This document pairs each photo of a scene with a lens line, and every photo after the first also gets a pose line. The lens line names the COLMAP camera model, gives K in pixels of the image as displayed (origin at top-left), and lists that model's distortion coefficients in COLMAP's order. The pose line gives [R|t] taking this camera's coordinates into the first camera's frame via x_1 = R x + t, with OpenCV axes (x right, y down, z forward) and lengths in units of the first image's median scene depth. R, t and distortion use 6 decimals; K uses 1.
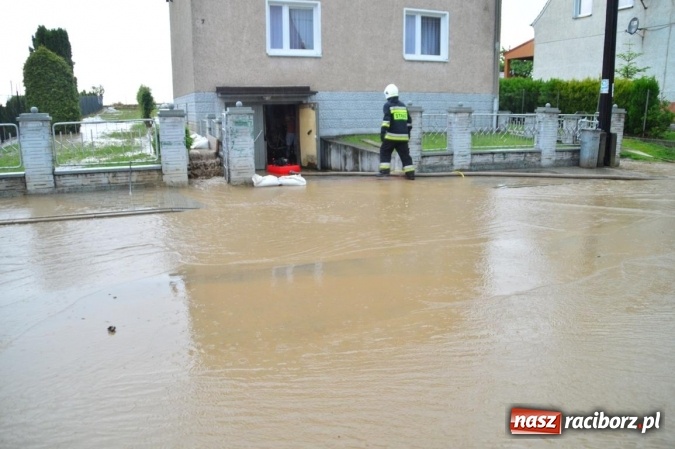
lens RADIAL K [[532.8, 0, 340.4], [0, 532.8, 221.9], [0, 0, 1]] dist [-0.163222, 0.099593]
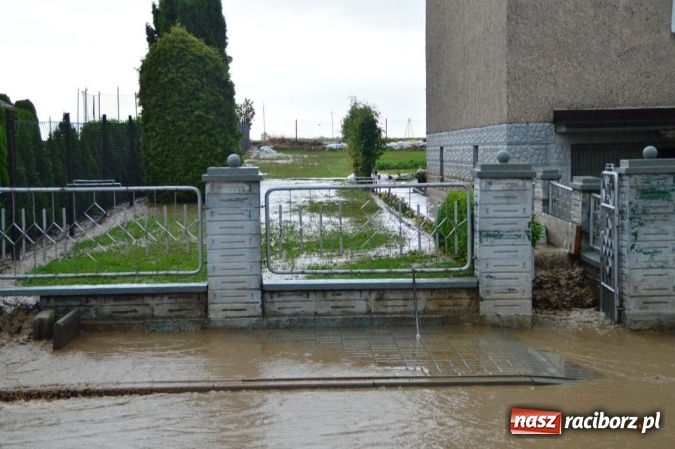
lens RADIAL K [[1173.6, 0, 338.9], [0, 1173.6, 230.8], [0, 0, 1]] dist [0.248814, 0.000000]
pose [[0.946258, 0.014226, -0.323100, -0.099201], [-0.060060, 0.989384, -0.132334, -0.002759], [0.317788, 0.144628, 0.937067, -0.040204]]
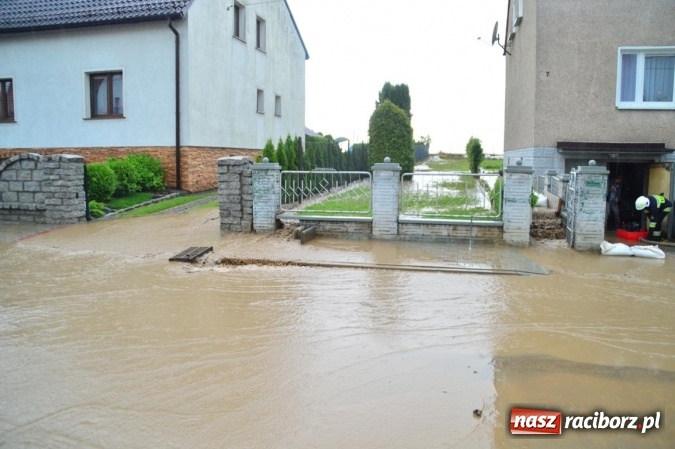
lens RADIAL K [[536.5, 0, 336.1], [0, 536.5, 222.5], [0, 0, 1]] dist [-0.157884, 0.083211]
pose [[0.832332, 0.076273, -0.549004, -0.054084], [-0.127905, 0.990184, -0.056348, -0.011765], [0.539318, 0.117120, 0.833918, 0.018492]]
